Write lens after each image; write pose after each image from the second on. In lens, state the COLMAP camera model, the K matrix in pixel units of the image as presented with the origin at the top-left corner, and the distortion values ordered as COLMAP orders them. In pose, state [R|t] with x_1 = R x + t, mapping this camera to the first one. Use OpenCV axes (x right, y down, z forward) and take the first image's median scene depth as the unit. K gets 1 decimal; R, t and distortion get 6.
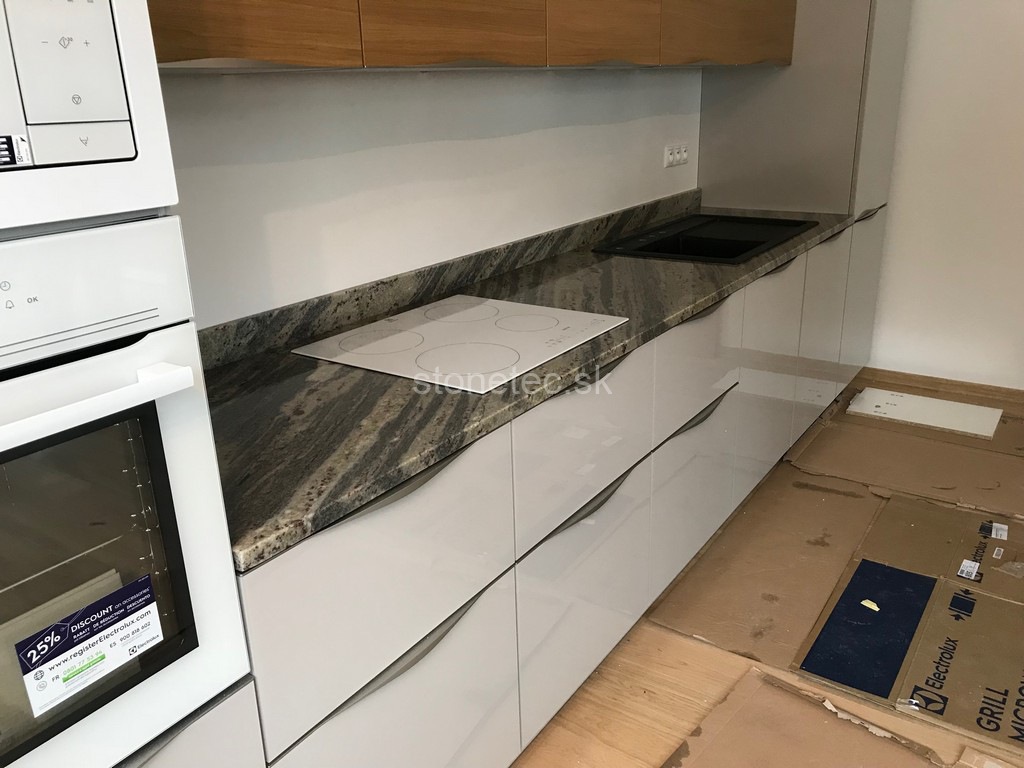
lens RADIAL K [[842.1, 0, 512.4], [0, 842.1, 388.7], [0, 0, 1]] dist [0.018546, 0.001672]
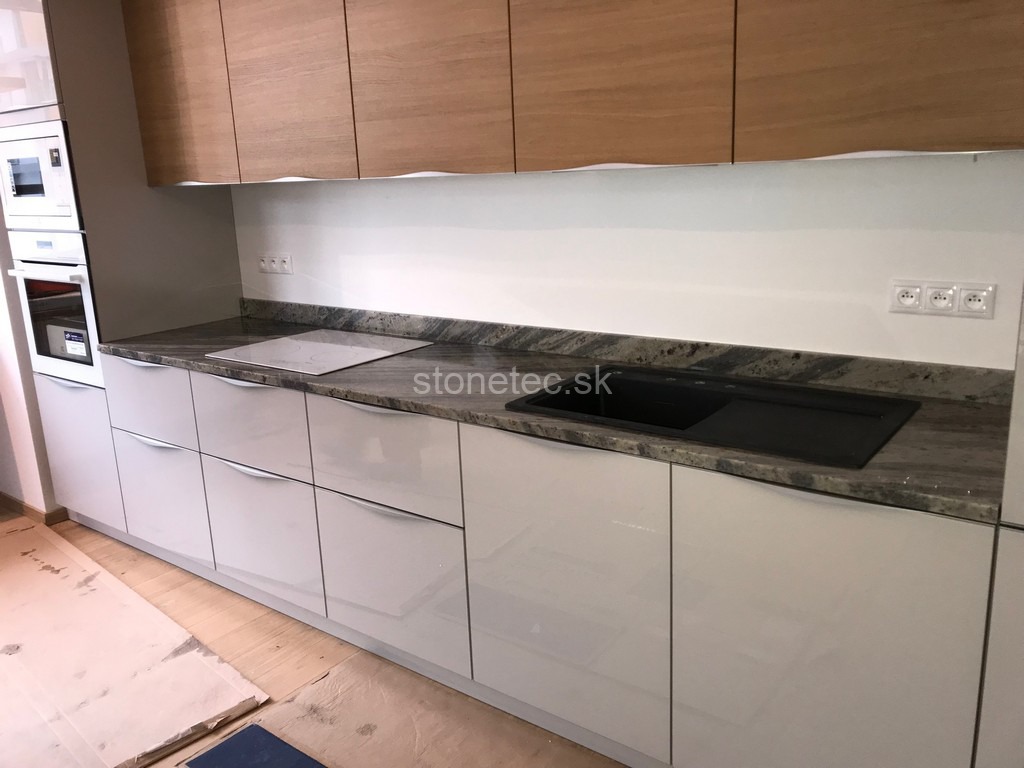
lens RADIAL K [[842.1, 0, 513.8], [0, 842.1, 379.0], [0, 0, 1]] dist [0.018546, 0.001672]
pose [[-0.027292, 0.265434, -0.963743, 1.130191], [-0.309979, 0.914330, 0.260603, -0.411236], [0.950351, 0.305853, 0.057325, 0.992817]]
